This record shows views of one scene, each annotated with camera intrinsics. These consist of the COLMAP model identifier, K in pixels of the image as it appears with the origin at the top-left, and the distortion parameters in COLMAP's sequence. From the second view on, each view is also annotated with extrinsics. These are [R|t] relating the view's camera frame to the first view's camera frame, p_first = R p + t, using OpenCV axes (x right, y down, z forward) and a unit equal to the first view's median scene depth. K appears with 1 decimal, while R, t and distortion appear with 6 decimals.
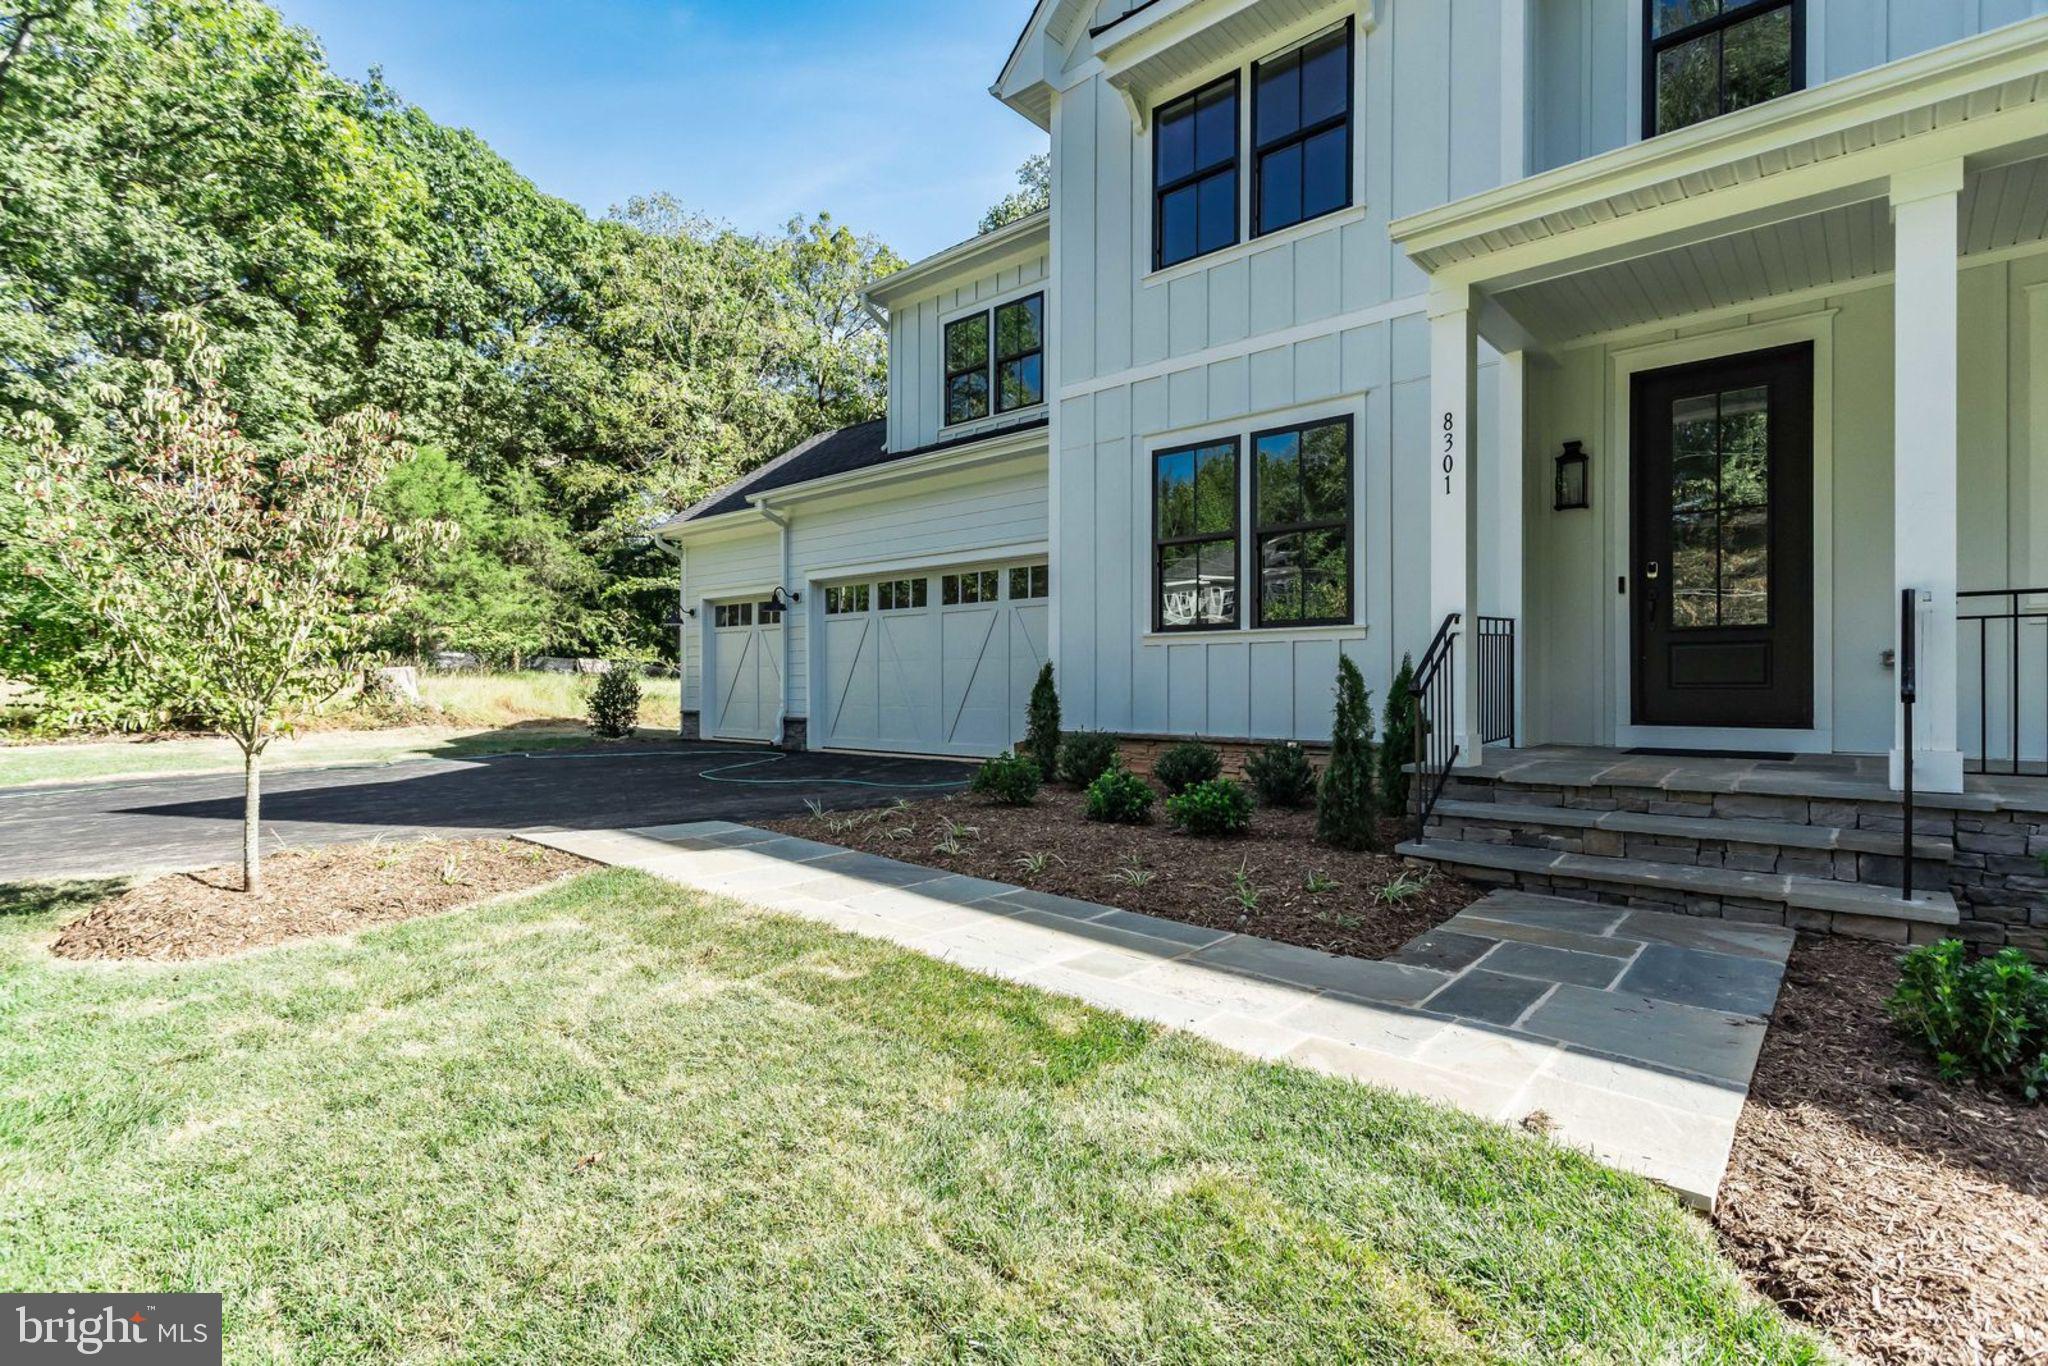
lens RADIAL K [[970.9, 0, 1009.3], [0, 970.9, 692.8], [0, 0, 1]] dist [-0.017445, -0.000309]
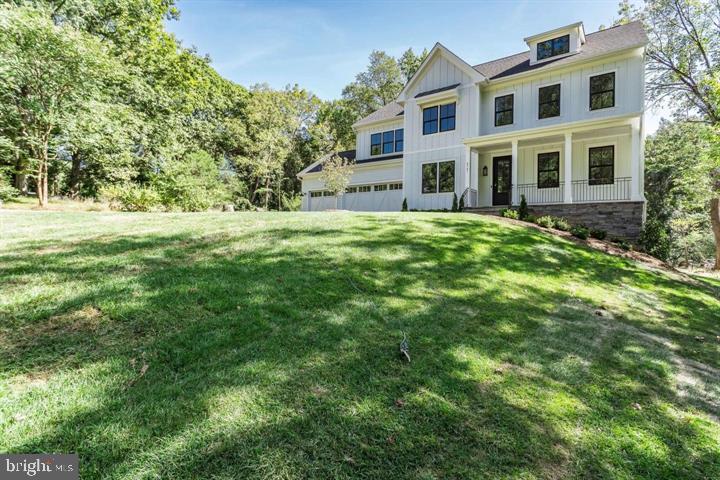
lens RADIAL K [[341.3, 0, 363.4], [0, 341.3, 235.6], [0, 0, 1]] dist [-0.017445, -0.000309]
pose [[0.993500, 0.014249, 0.112939, -0.449937], [-0.013270, 0.999868, -0.009415, 0.221973], [-0.113058, 0.007855, 0.993557, -1.072596]]
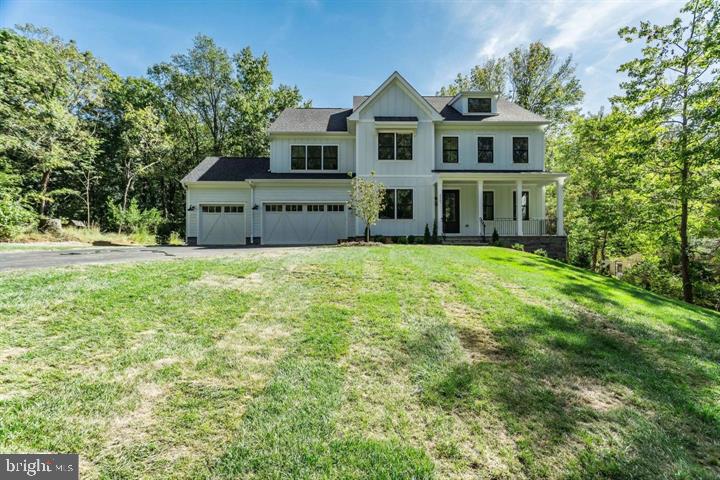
lens RADIAL K [[341.3, 0, 355.7], [0, 341.3, 240.7], [0, 0, 1]] dist [-0.017445, -0.000309]
pose [[0.716280, 0.001558, 0.697812, -1.411164], [0.010722, 0.999855, -0.013239, 0.096707], [-0.697731, 0.016965, 0.716159, -0.409555]]
